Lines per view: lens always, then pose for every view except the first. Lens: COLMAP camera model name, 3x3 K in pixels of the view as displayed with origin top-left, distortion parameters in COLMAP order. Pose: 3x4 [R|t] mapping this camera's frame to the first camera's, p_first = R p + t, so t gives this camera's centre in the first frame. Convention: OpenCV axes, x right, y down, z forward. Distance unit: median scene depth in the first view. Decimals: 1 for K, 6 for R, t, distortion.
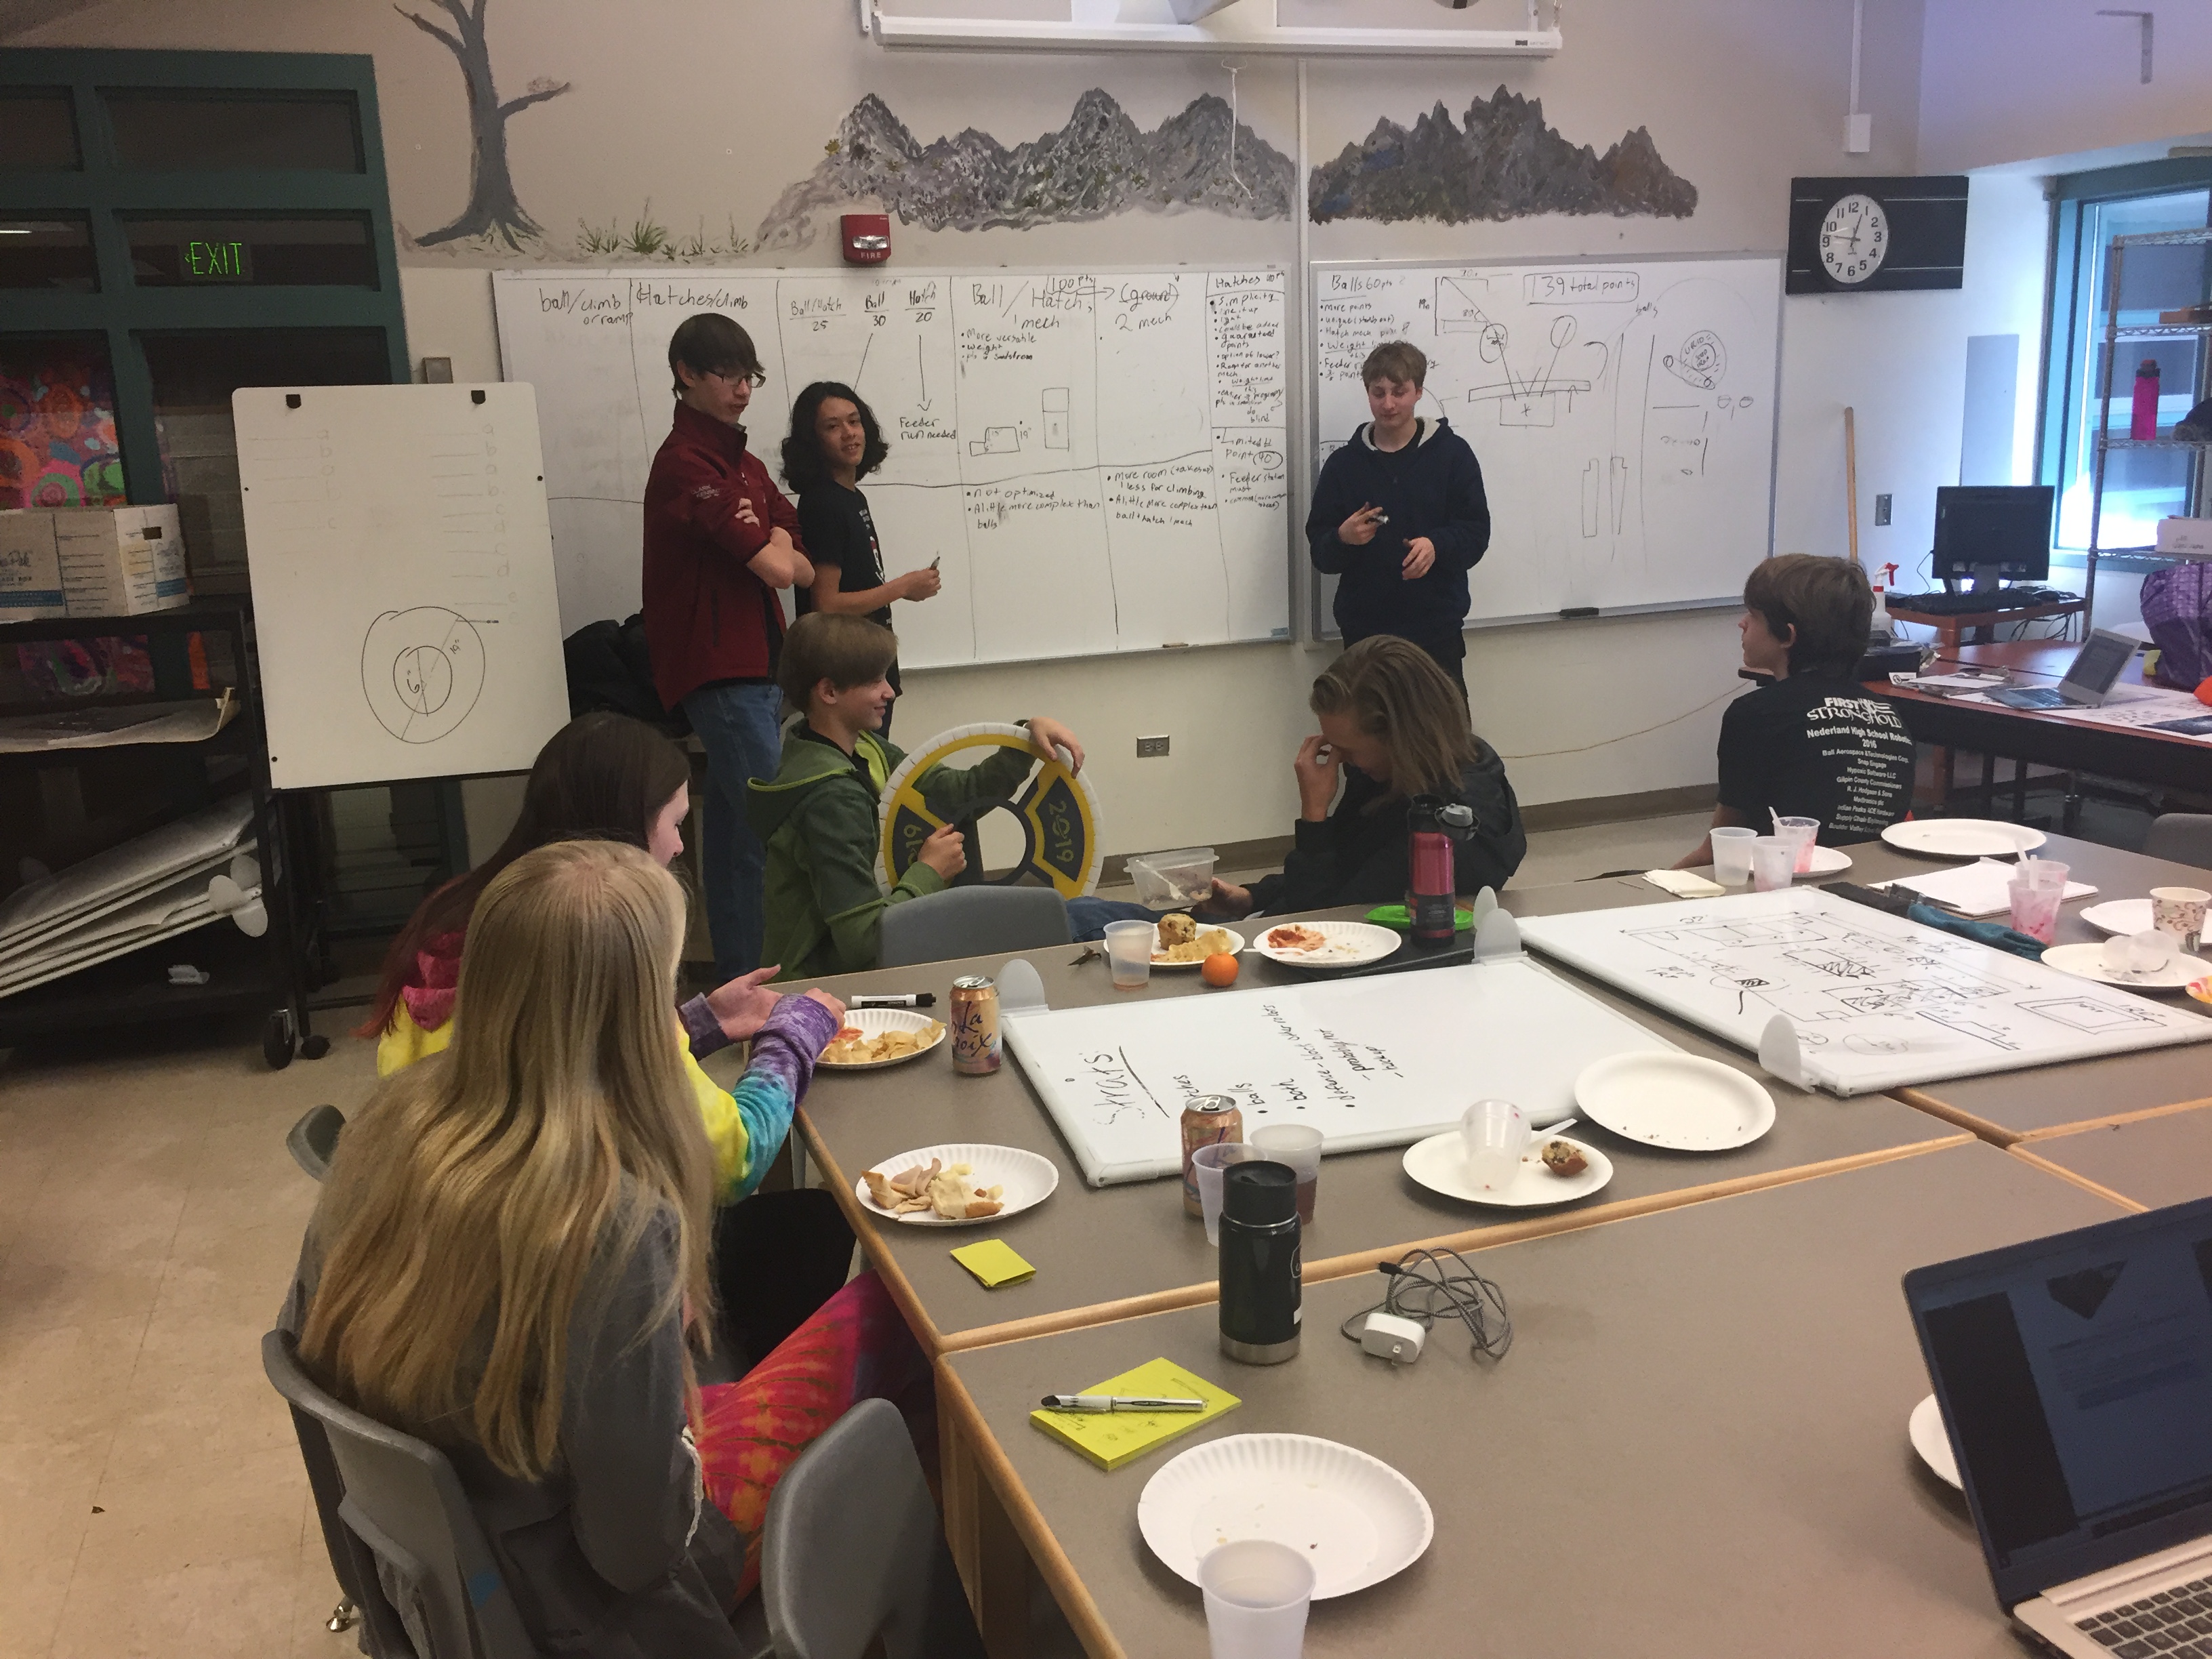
lens RADIAL K [[1887.7, 0, 1106.0], [0, 1887.7, 829.5], [0, 0, 1]] dist [0.103666, -0.157540]
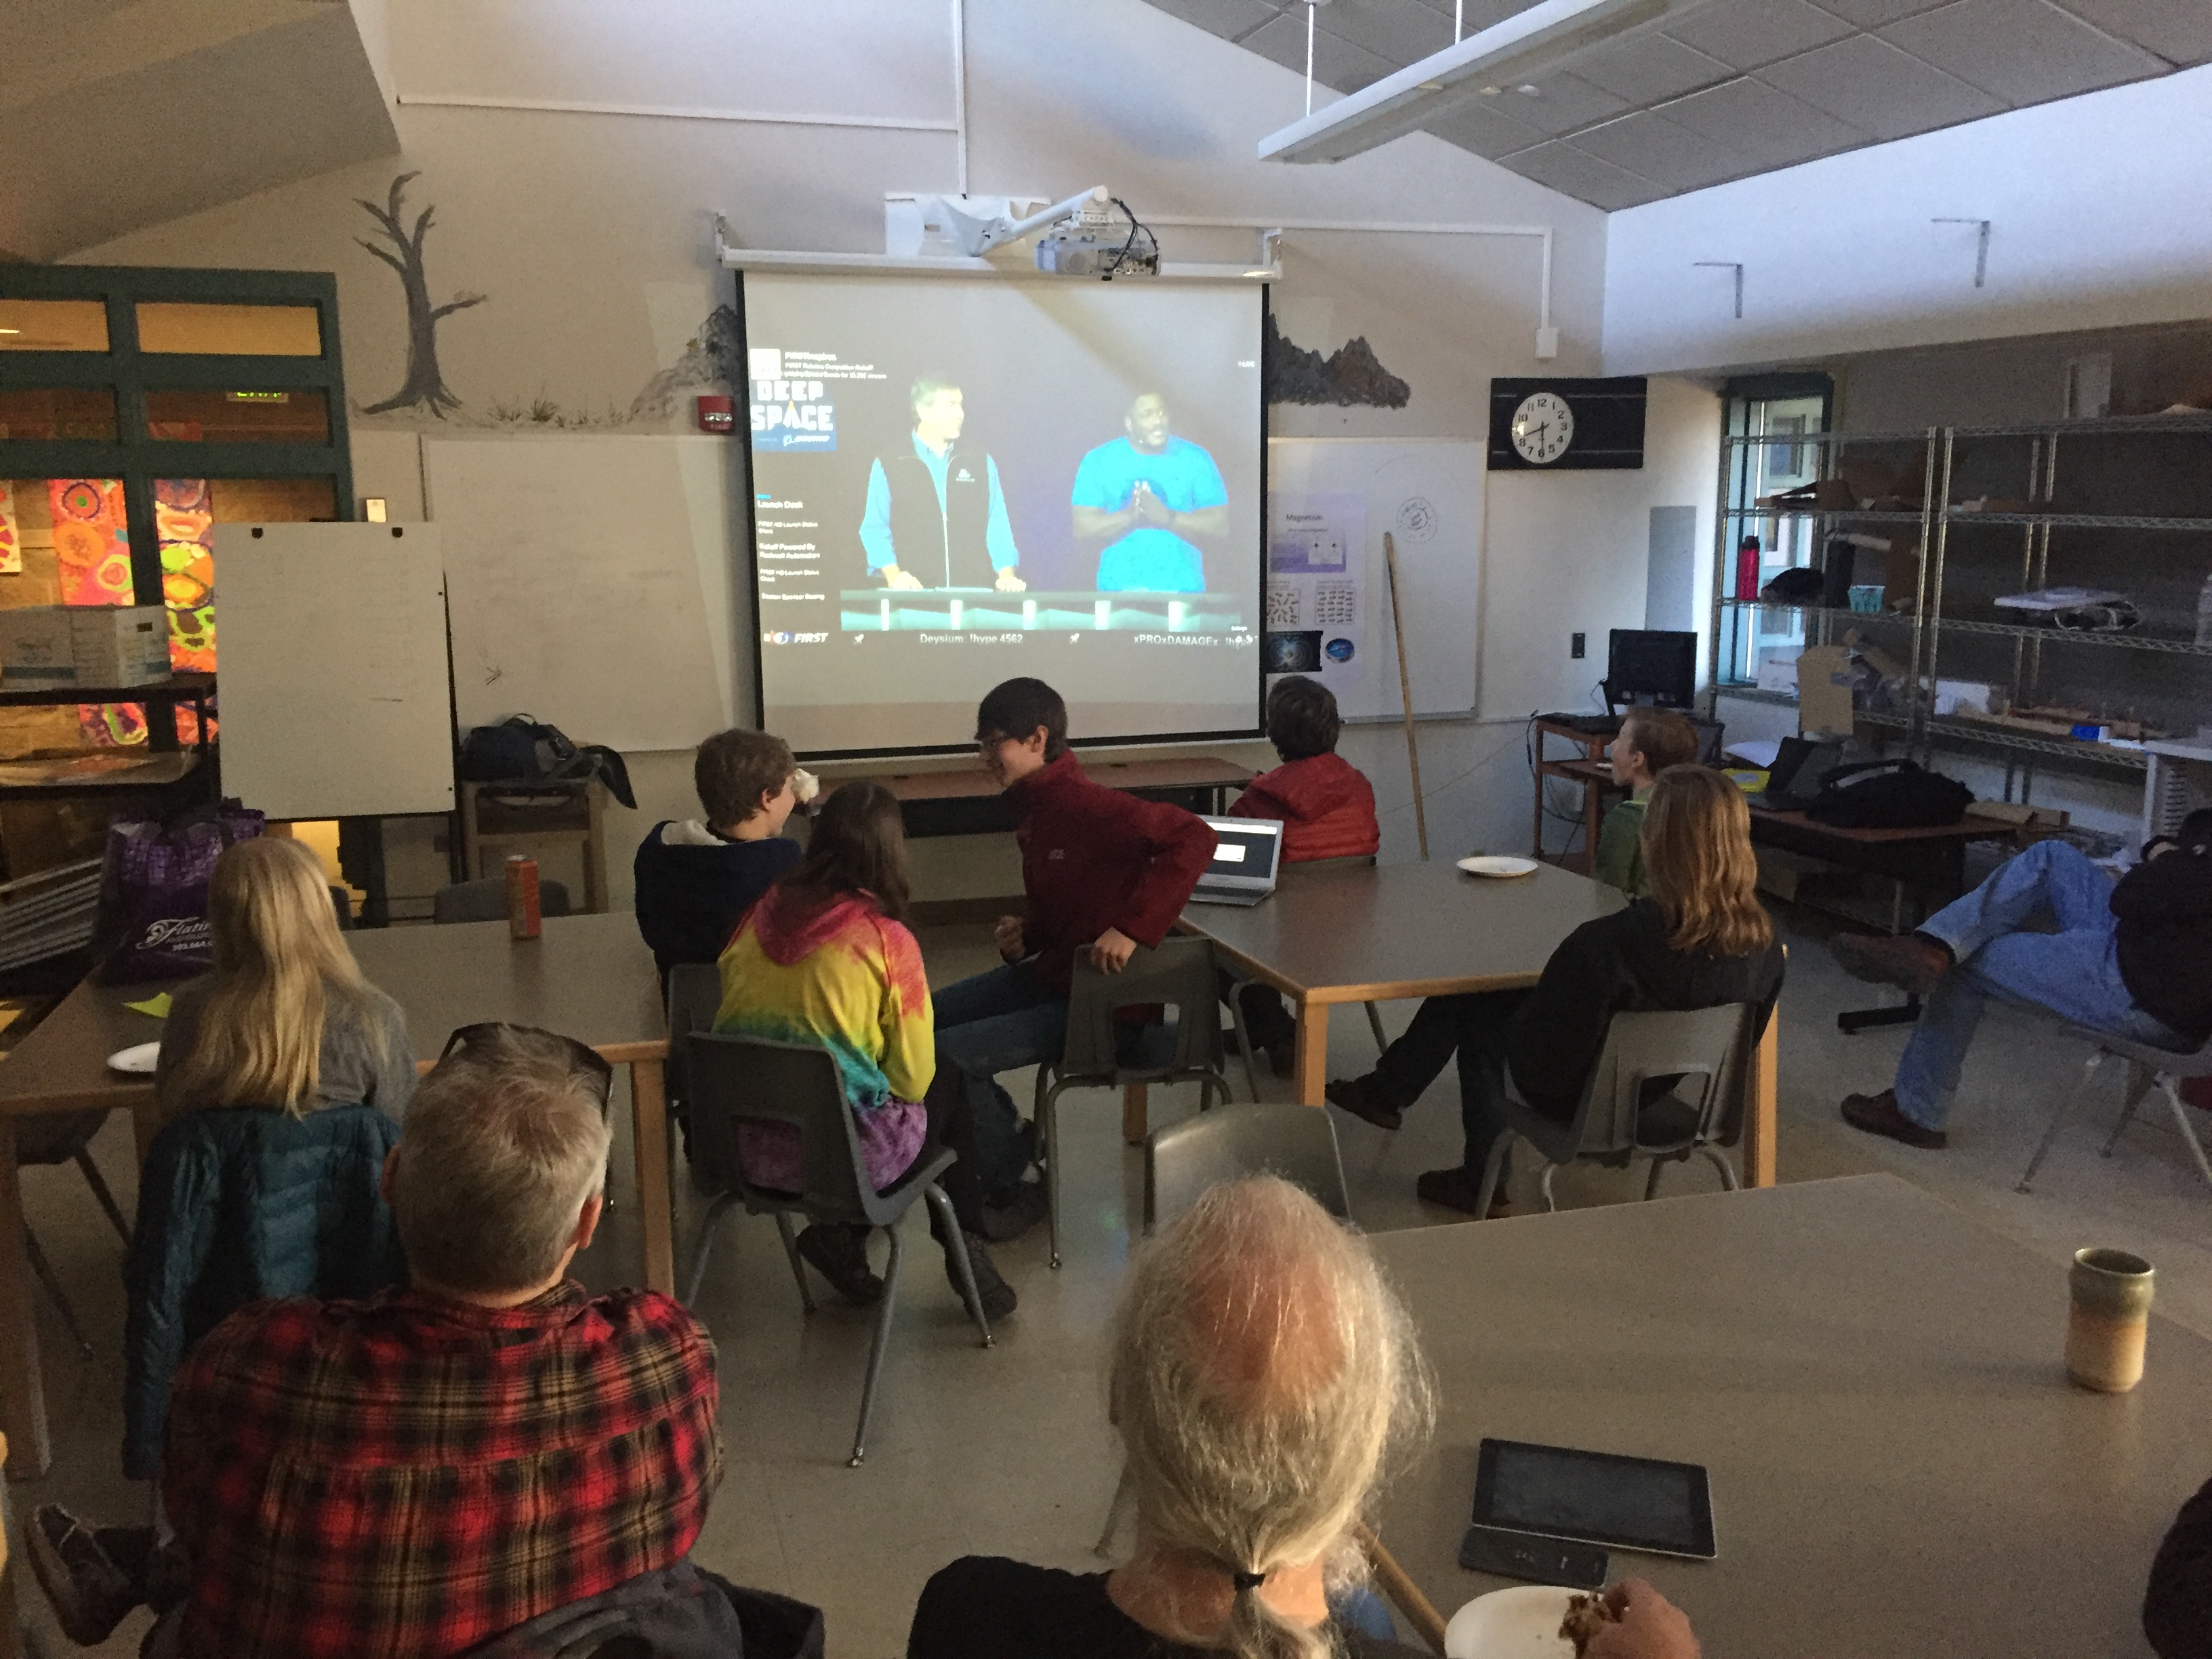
lens RADIAL K [[1887.7, 0, 1106.0], [0, 1887.7, 829.5], [0, 0, 1]] dist [0.103666, -0.157540]
pose [[0.998467, 0.037434, -0.040768, 0.192354], [-0.039138, 0.998357, -0.041849, 0.013900], [0.039135, 0.043380, 0.998292, -0.252642]]
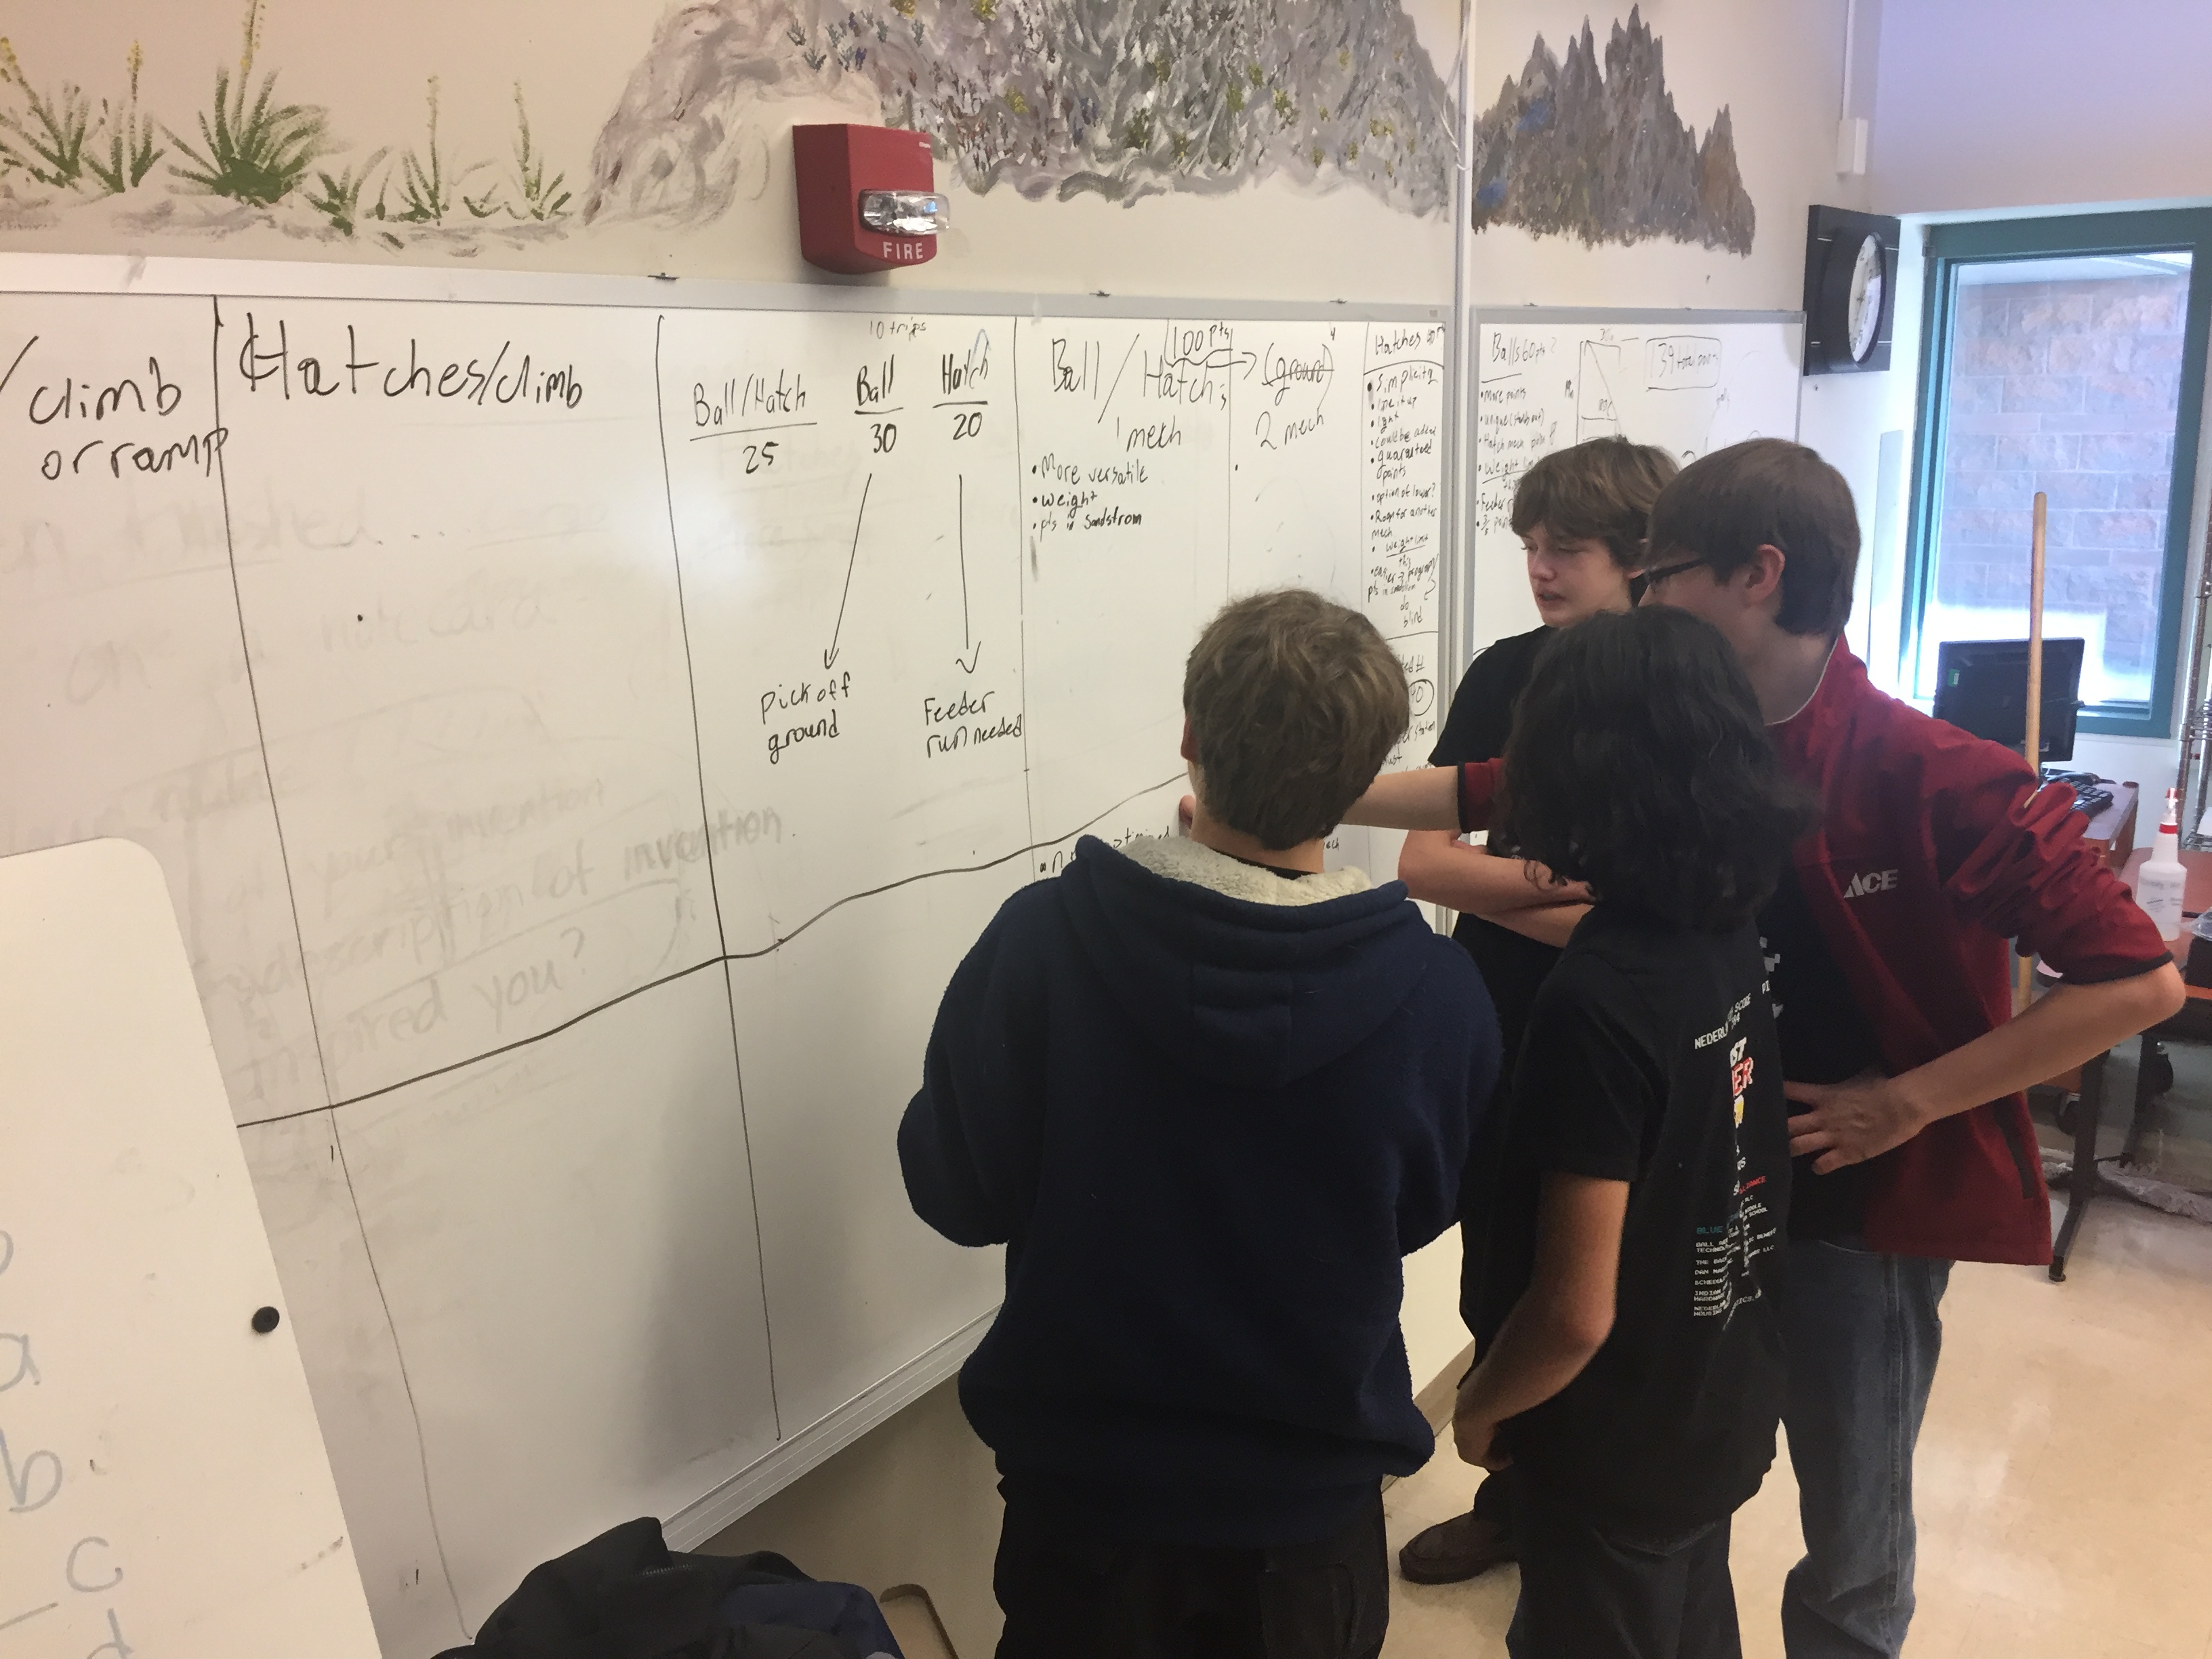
lens RADIAL K [[1887.7, 0, 1106.0], [0, 1887.7, 829.5], [0, 0, 1]] dist [0.103666, -0.157540]
pose [[0.813904, -0.119227, 0.568635, -0.284726], [0.123844, 0.991827, 0.030697, -0.196327], [-0.567647, 0.045437, 0.822017, 0.674610]]
